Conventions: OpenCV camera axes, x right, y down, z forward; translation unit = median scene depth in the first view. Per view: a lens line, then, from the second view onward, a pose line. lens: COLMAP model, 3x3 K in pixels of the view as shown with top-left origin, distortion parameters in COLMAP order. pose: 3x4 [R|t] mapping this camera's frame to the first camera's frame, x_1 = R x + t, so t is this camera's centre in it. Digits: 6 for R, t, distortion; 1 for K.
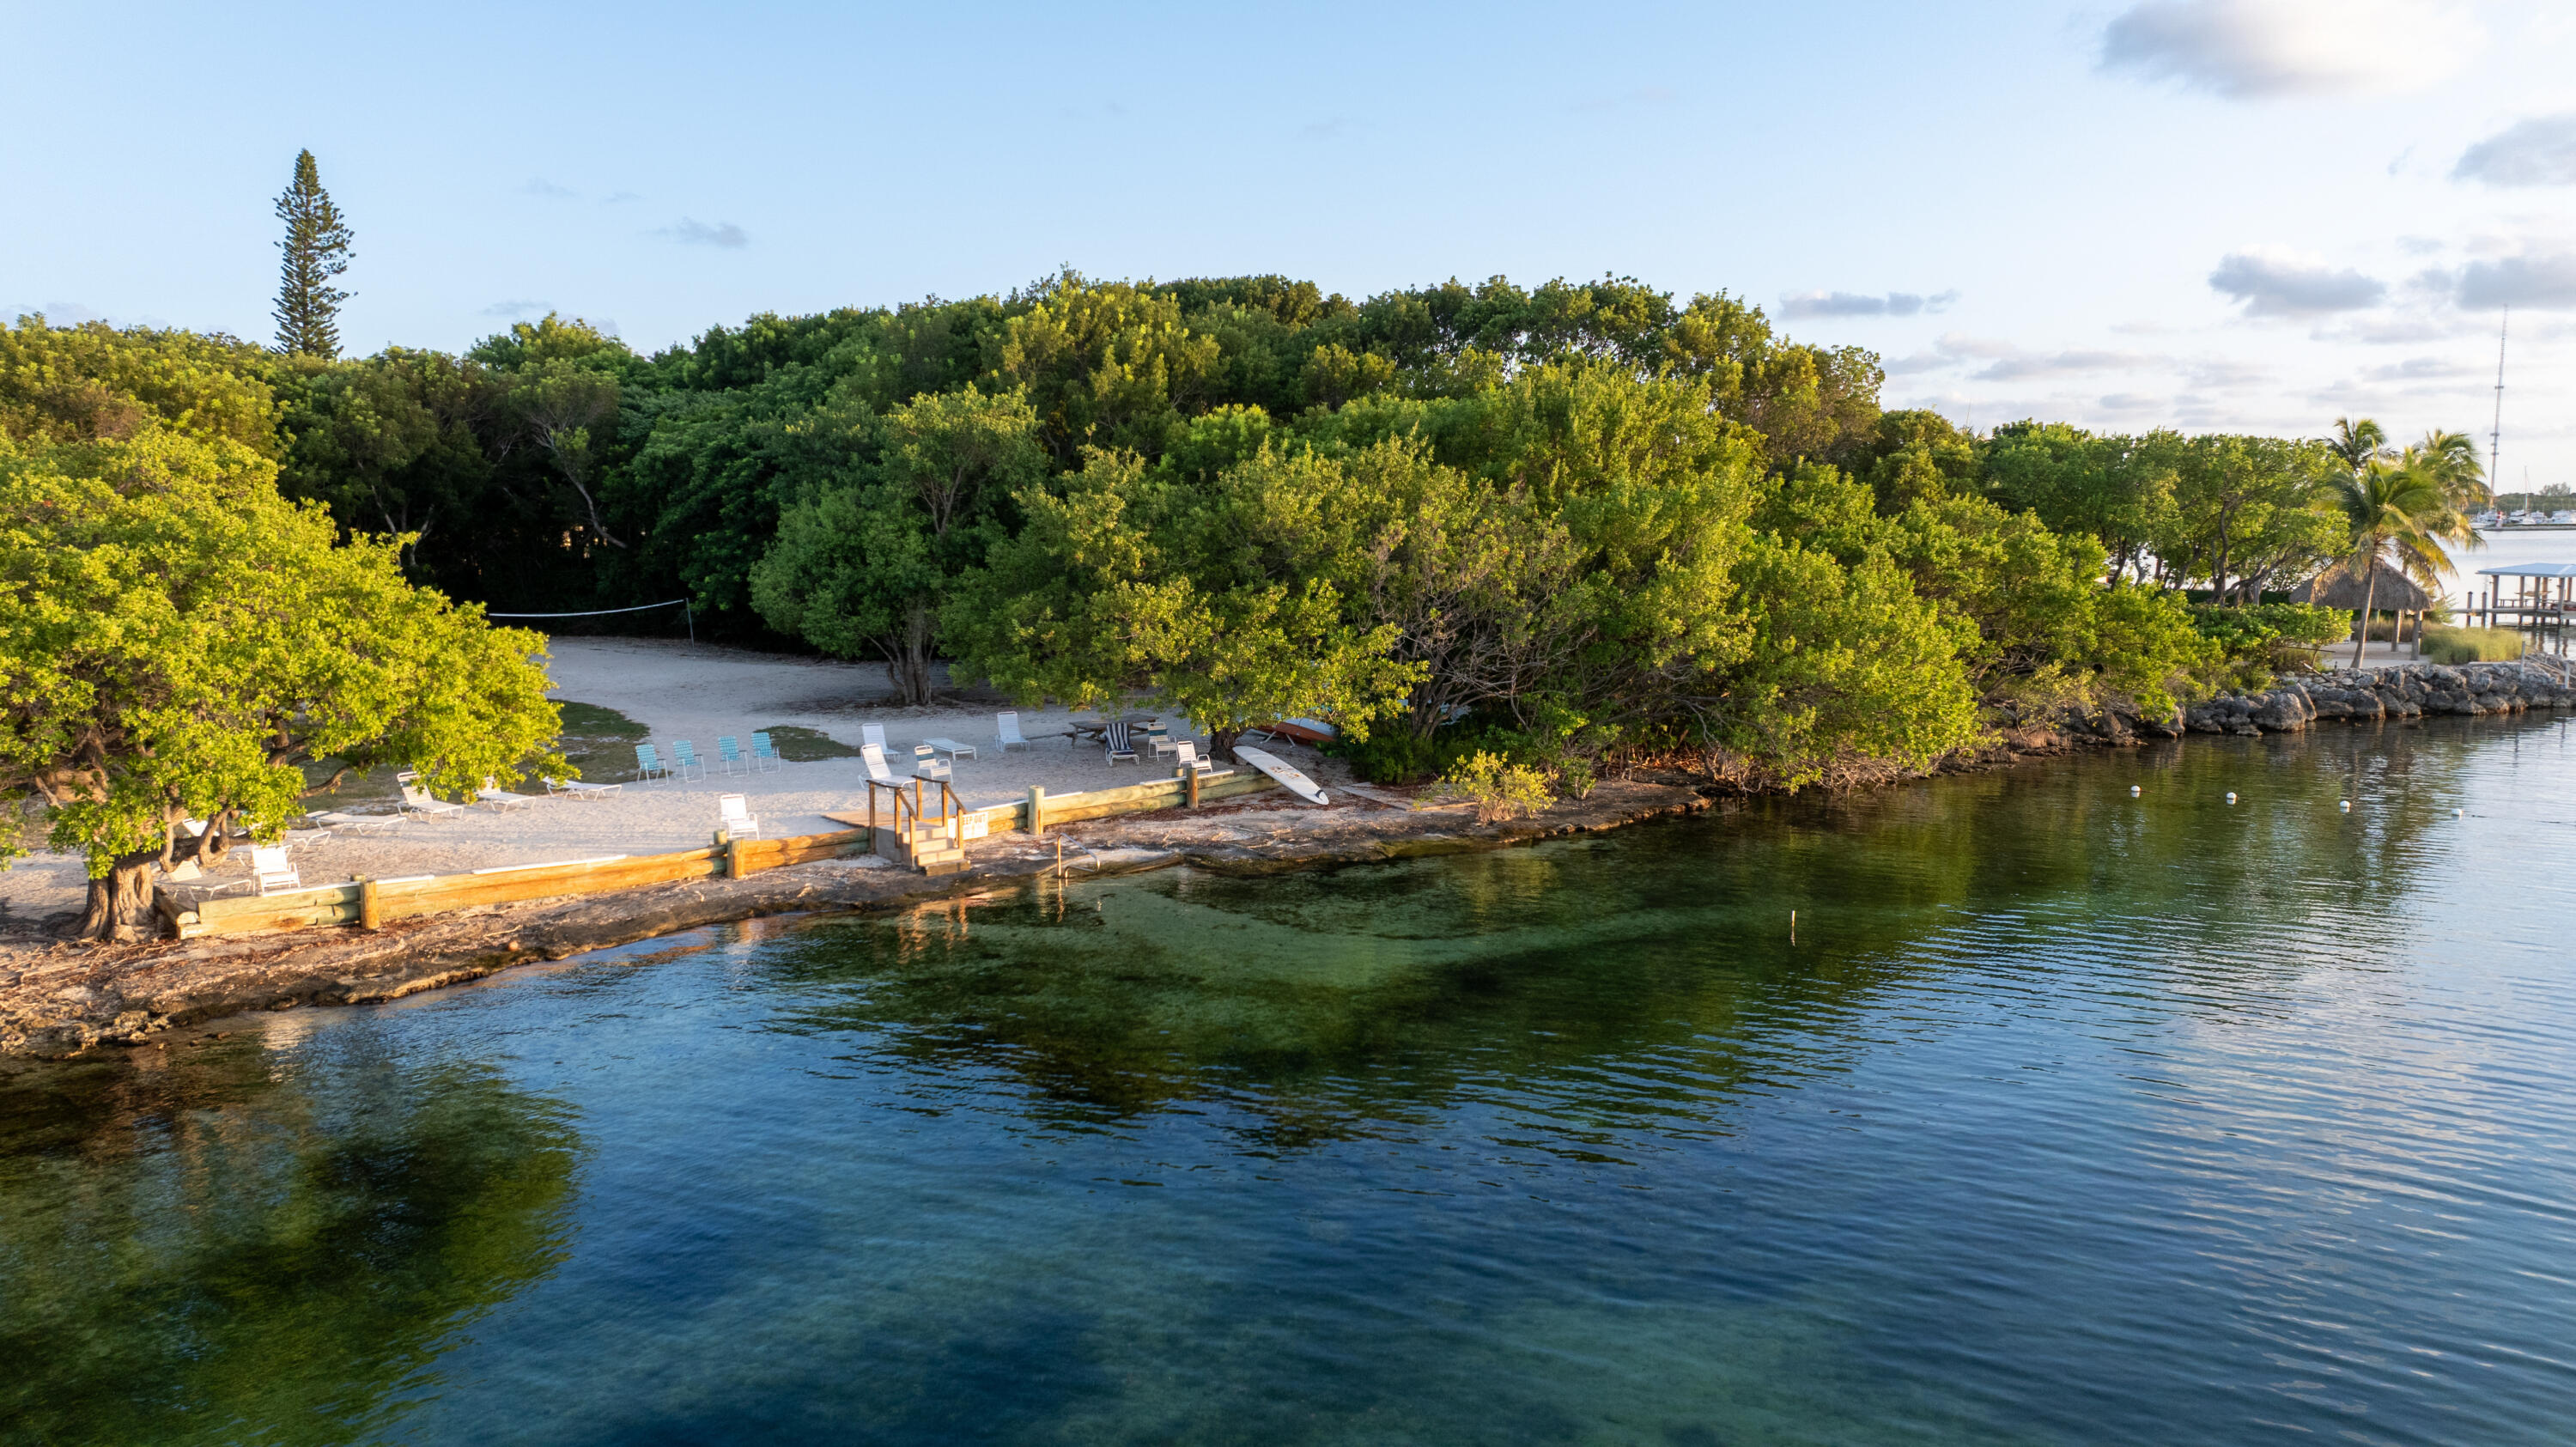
lens RADIAL K [[1775.1, 0, 1310.1], [0, 1775.1, 734.7], [0, 0, 1]] dist [-0.033595, 0.006498]
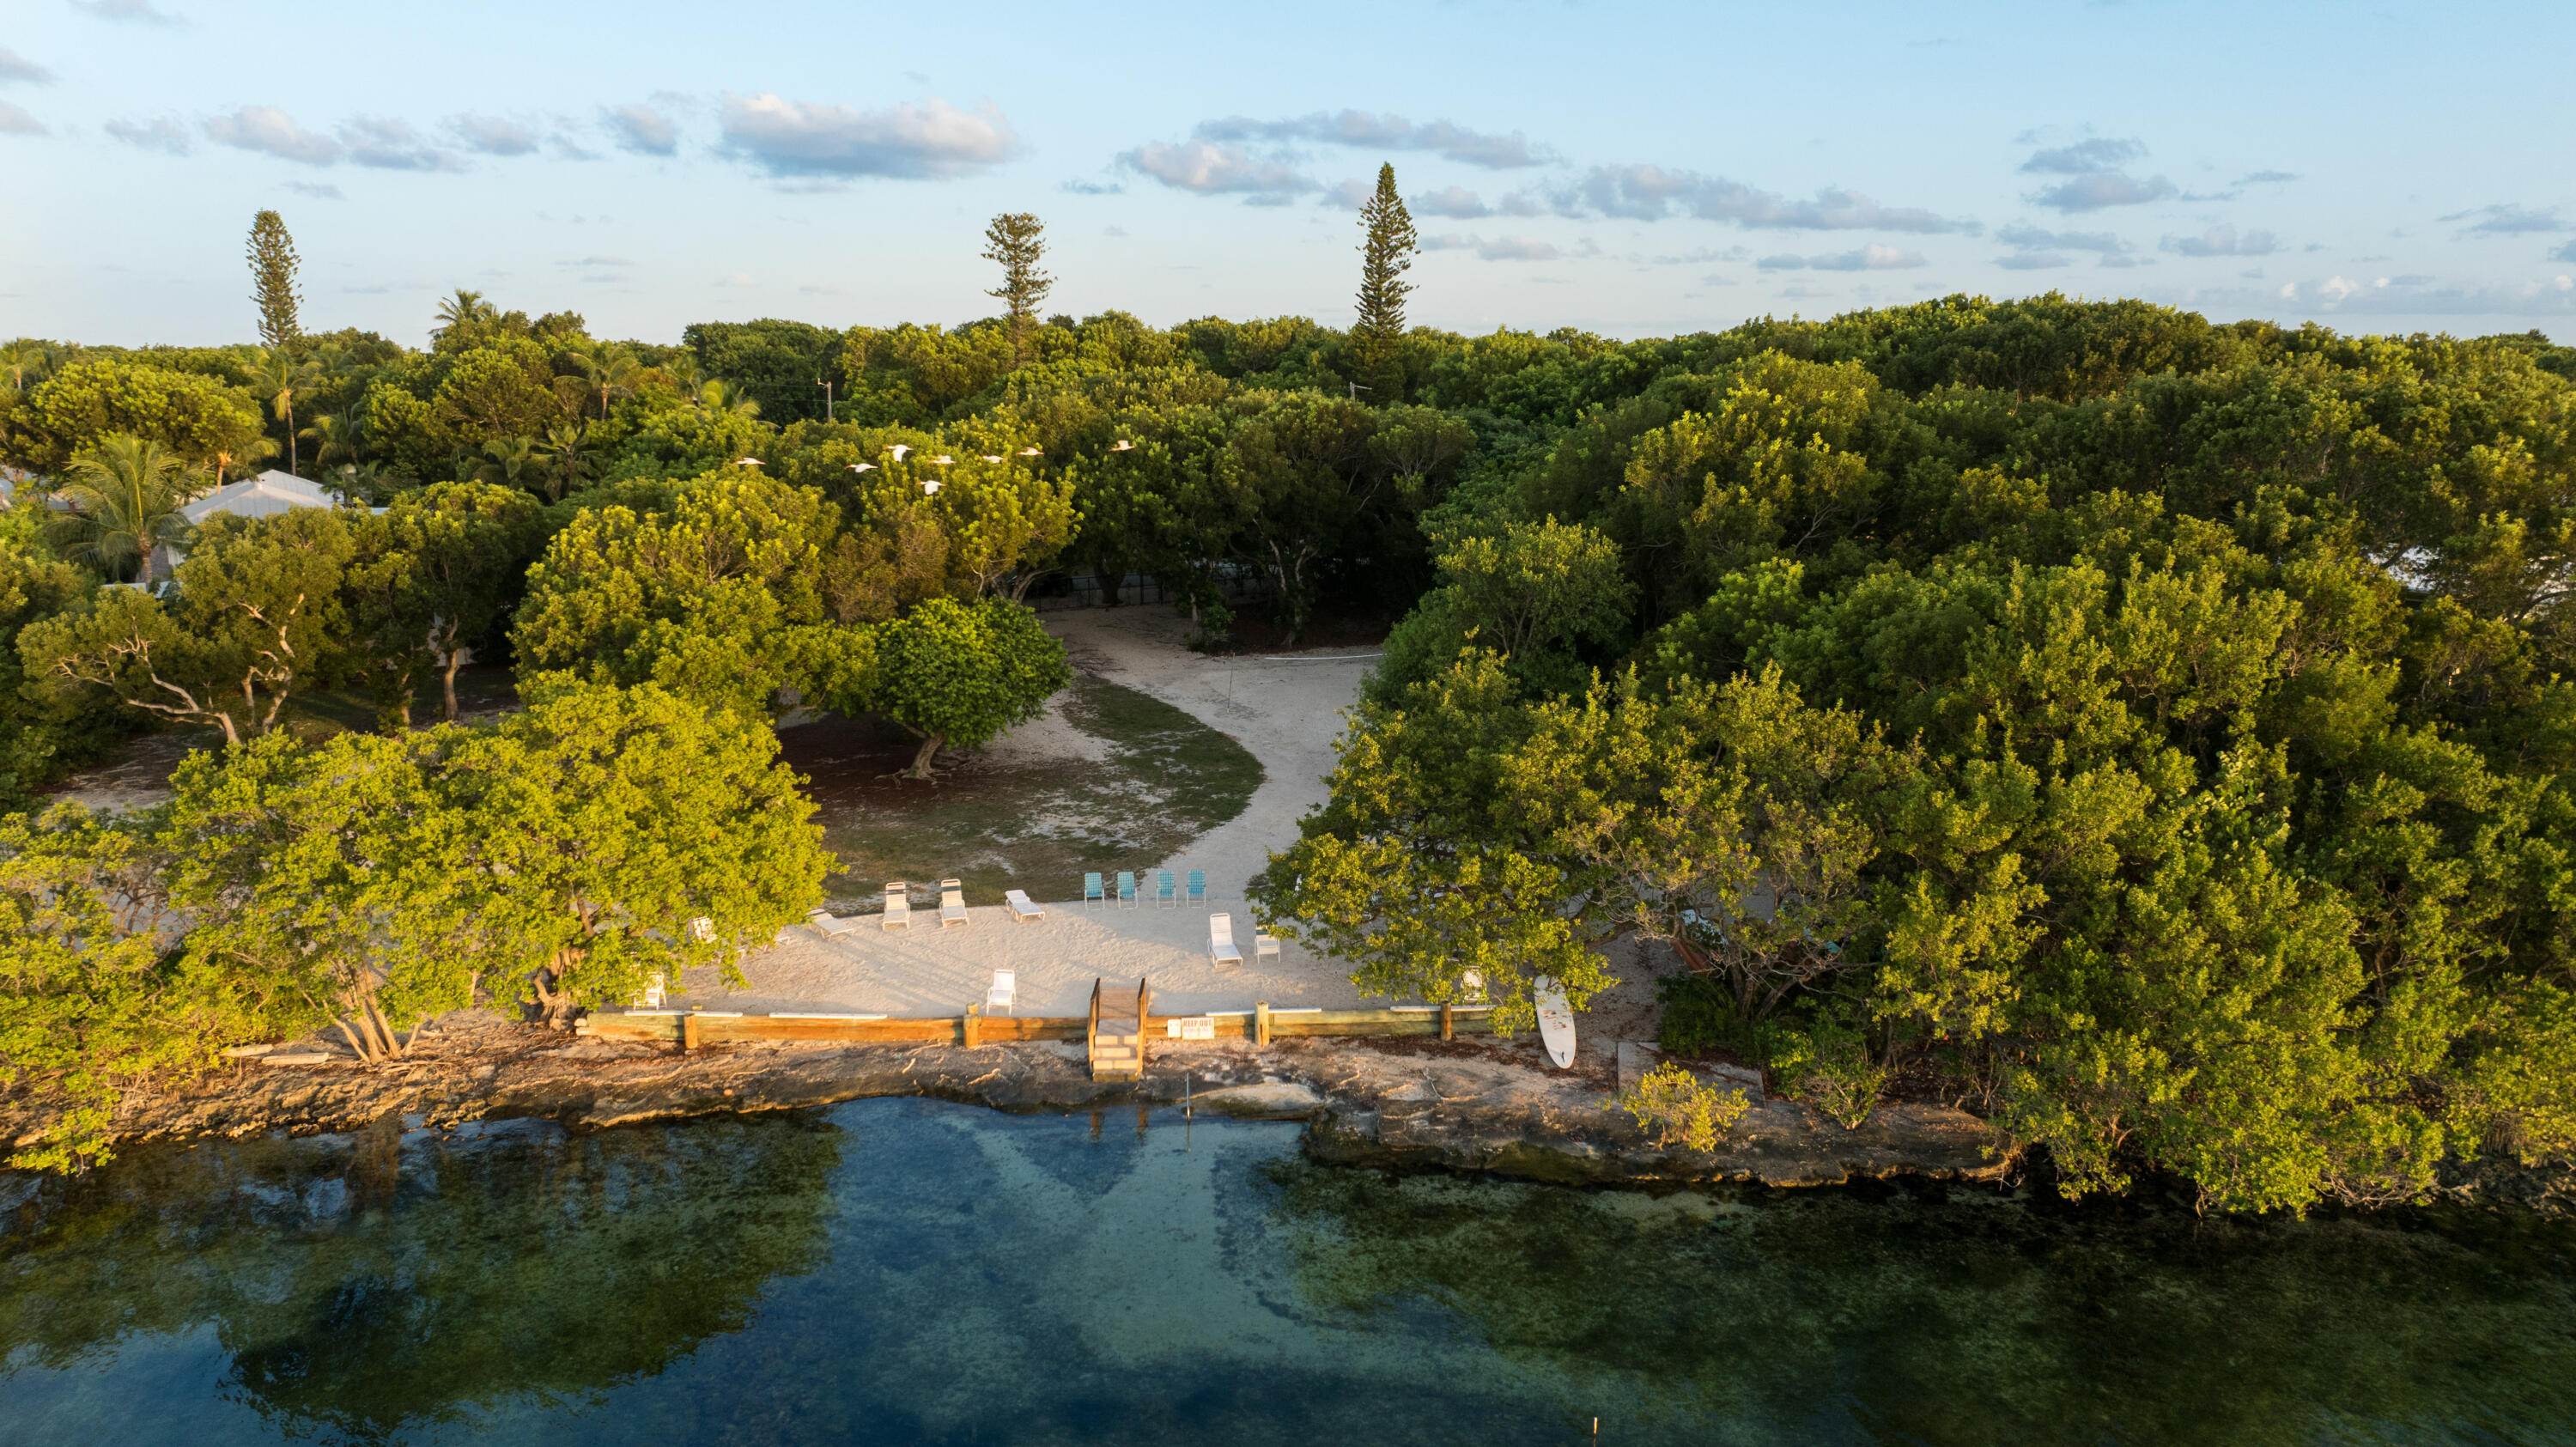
lens RADIAL K [[1775.1, 0, 1301.4], [0, 1775.1, 723.0], [0, 0, 1]] dist [-0.033595, 0.006498]
pose [[0.747406, 0.137801, -0.649919, 0.513461], [-0.083327, 0.989971, 0.114076, -0.250038], [0.659121, -0.031105, 0.751393, 0.184440]]
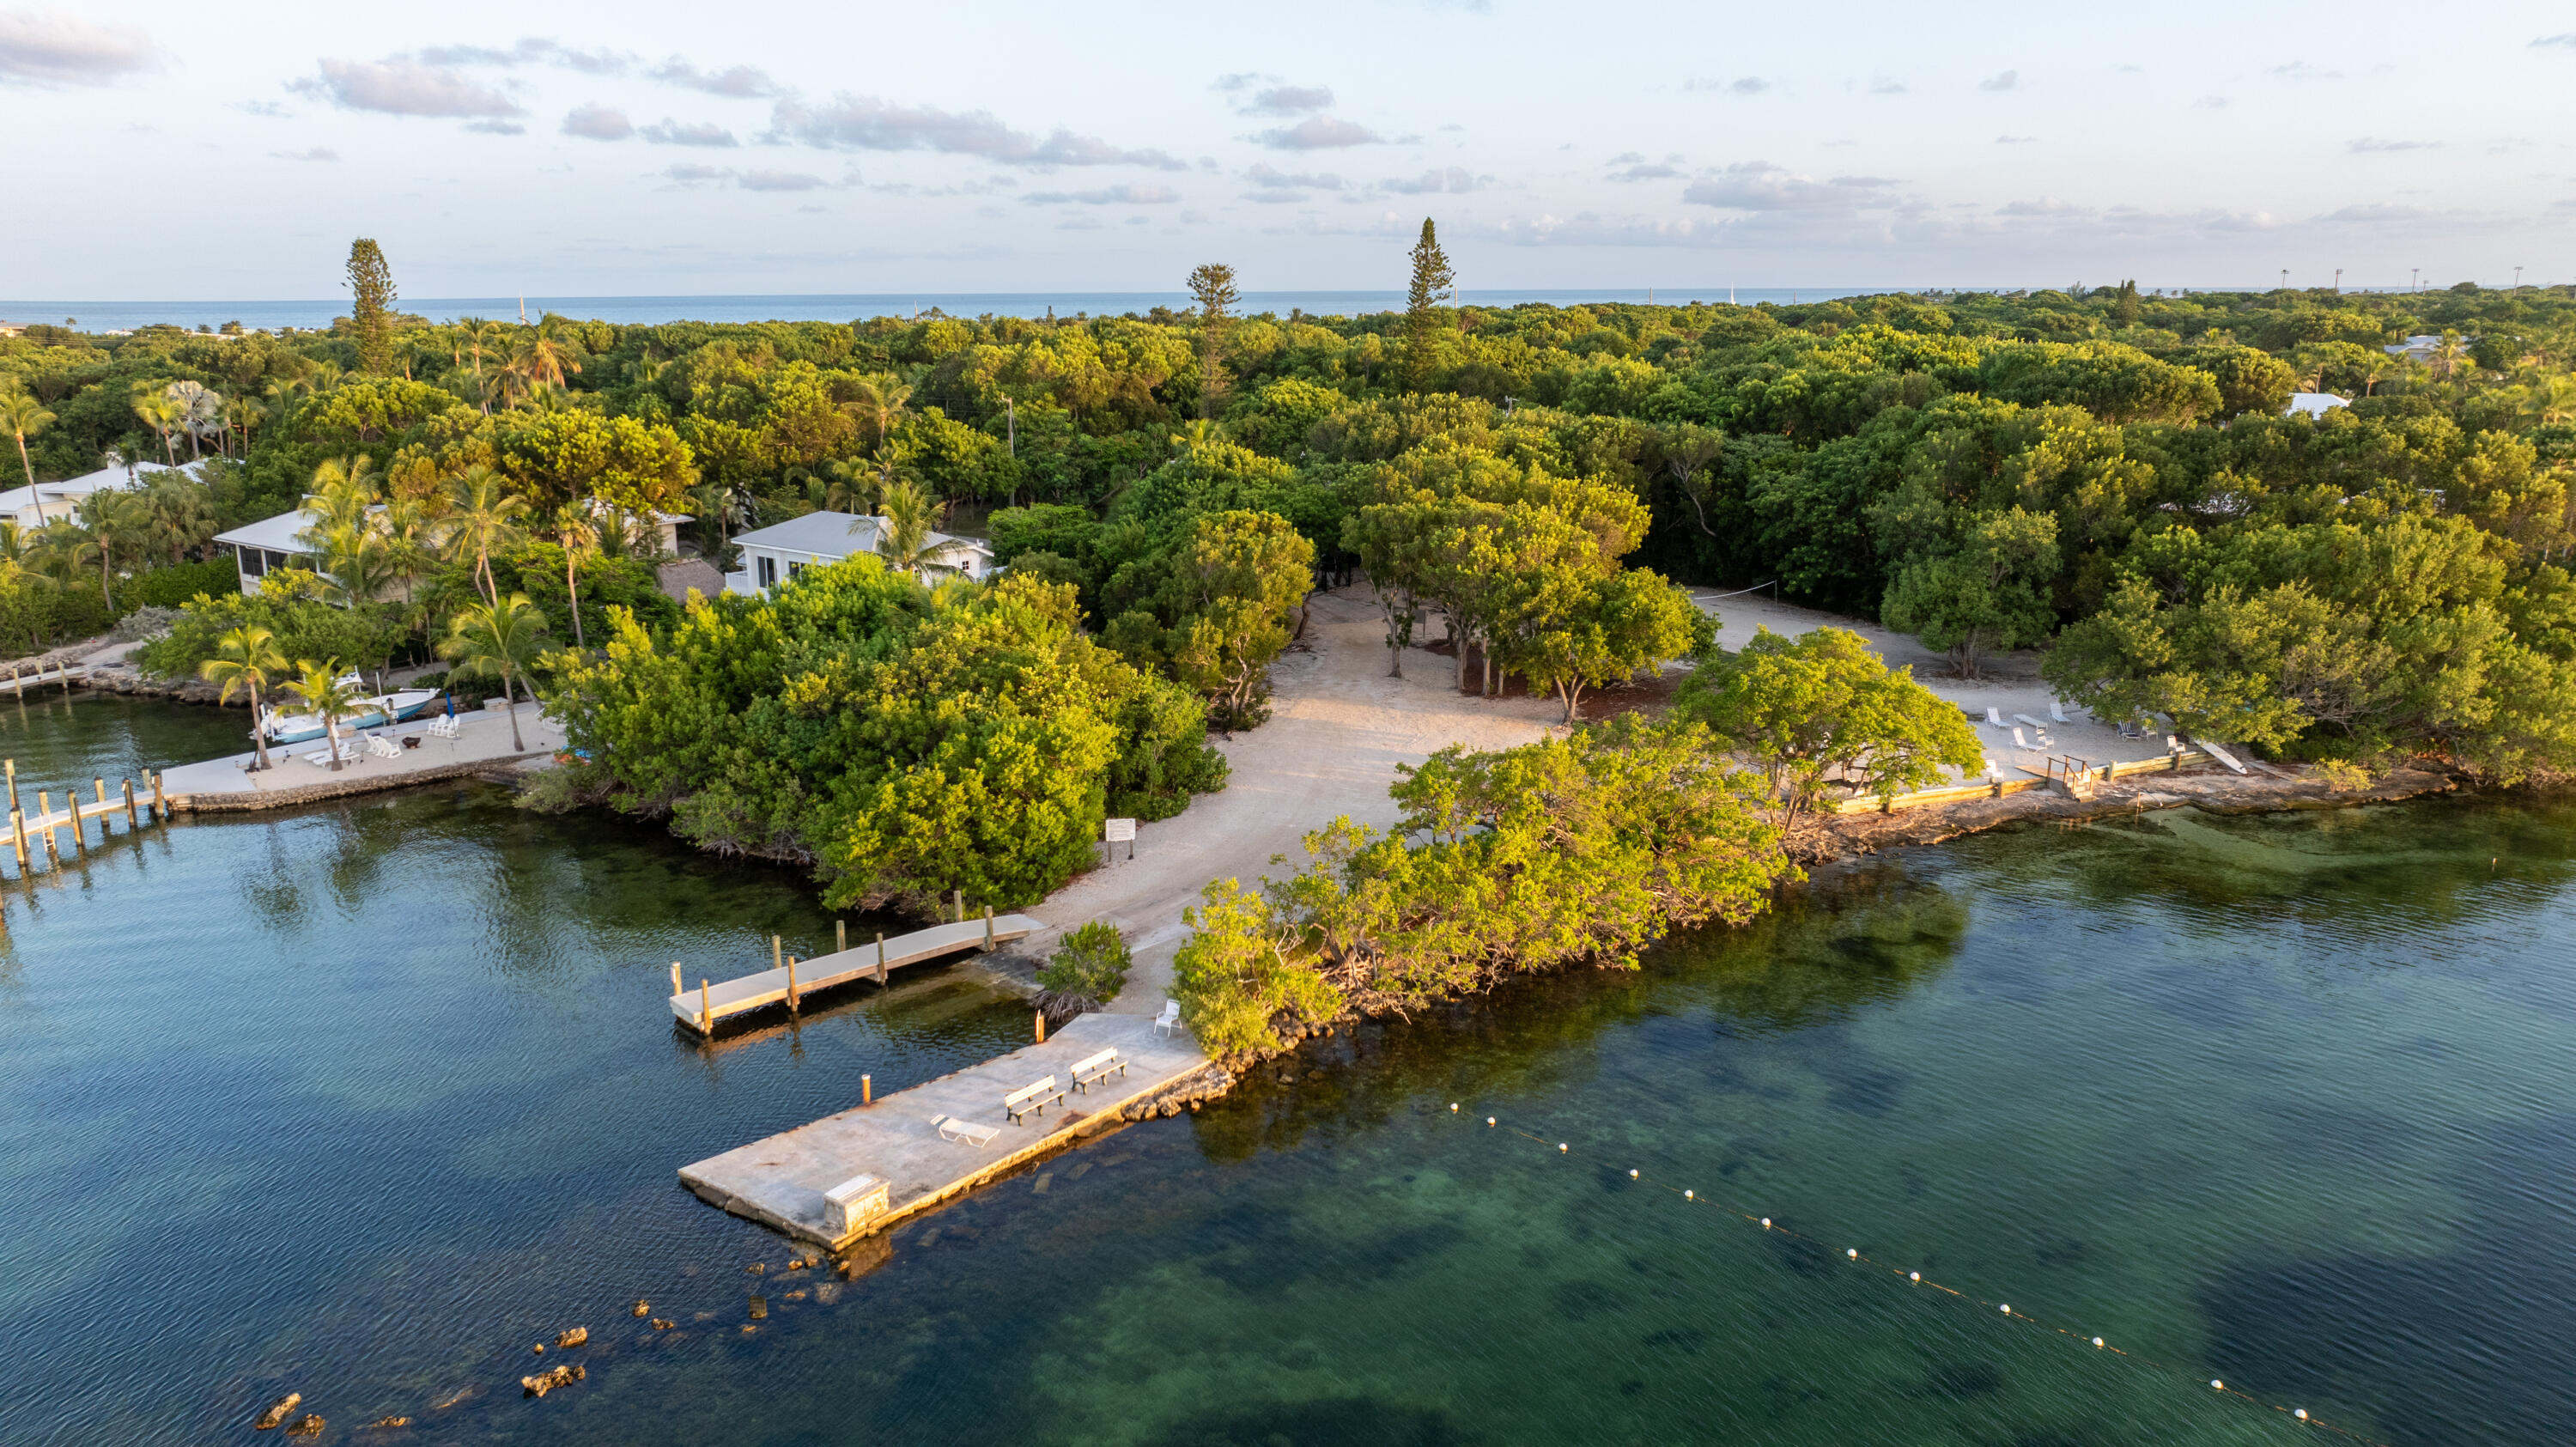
lens RADIAL K [[1775.1, 0, 1280.1], [0, 1775.1, 706.8], [0, 0, 1]] dist [-0.033595, 0.006498]
pose [[0.934998, 0.079515, -0.345623, -0.347776], [-0.040476, 0.992099, 0.118745, -0.240432], [0.352335, -0.097036, 0.930830, -1.324078]]
